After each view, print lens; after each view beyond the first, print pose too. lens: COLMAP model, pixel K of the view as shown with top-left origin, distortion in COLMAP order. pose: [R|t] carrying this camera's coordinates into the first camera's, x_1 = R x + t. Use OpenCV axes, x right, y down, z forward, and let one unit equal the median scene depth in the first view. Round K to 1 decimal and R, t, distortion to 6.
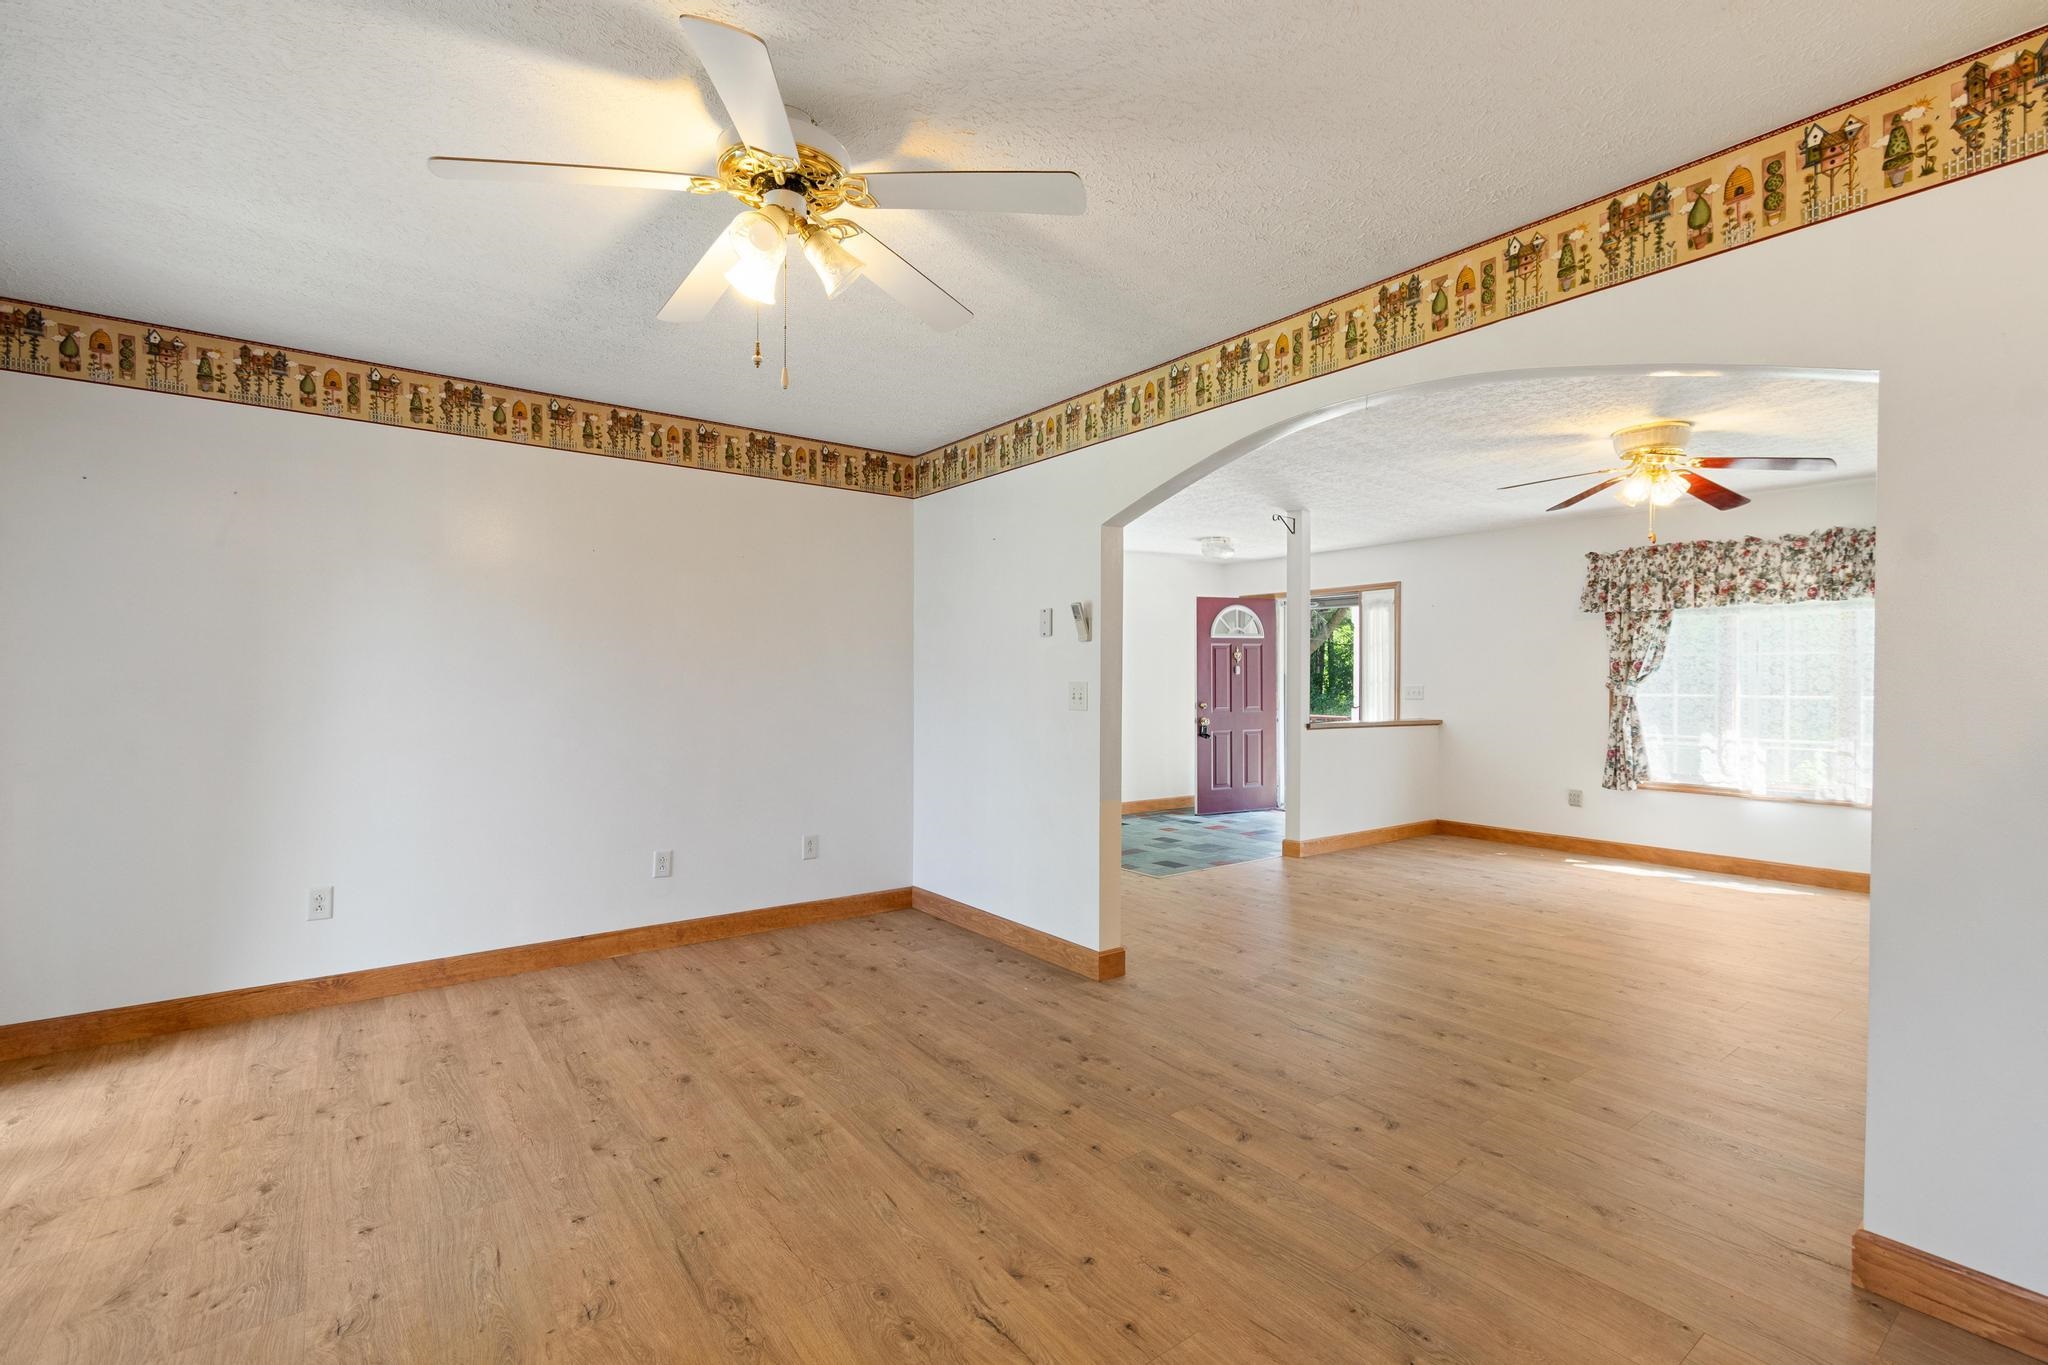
lens RADIAL K [[931.9, 0, 1029.9], [0, 931.9, 679.9], [0, 0, 1]] dist [0.005207, 0.000598]
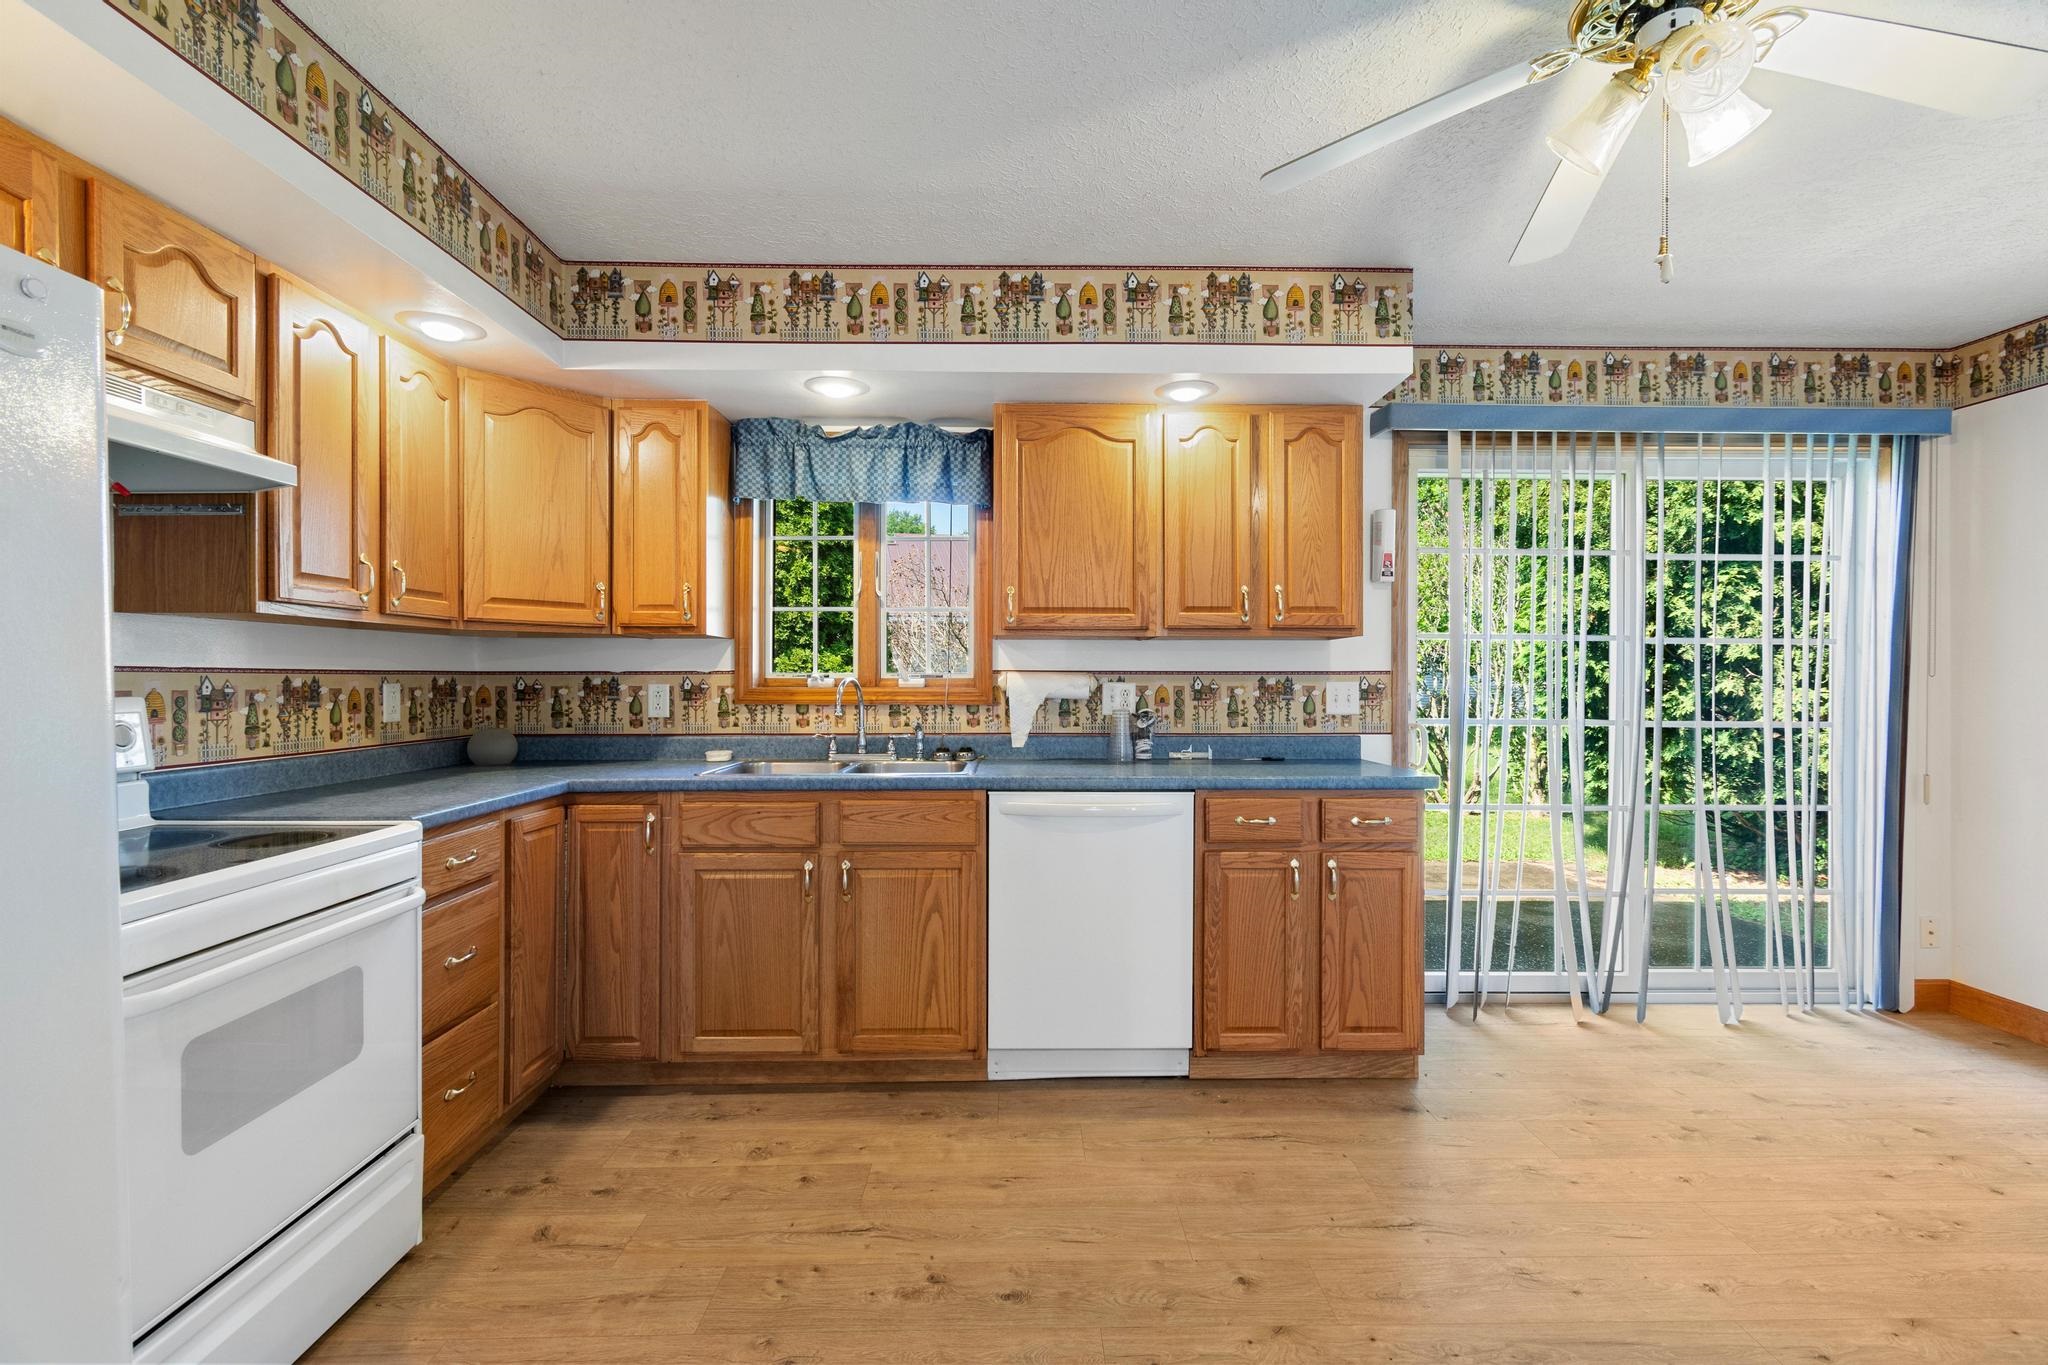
lens RADIAL K [[931.9, 0, 1030.3], [0, 931.9, 677.6], [0, 0, 1]] dist [0.005207, 0.000598]
pose [[-0.586655, 0.005369, -0.809819, 0.509908], [-0.008243, 0.999887, 0.012601, -0.007987], [0.809795, 0.014068, -0.586544, 0.820831]]
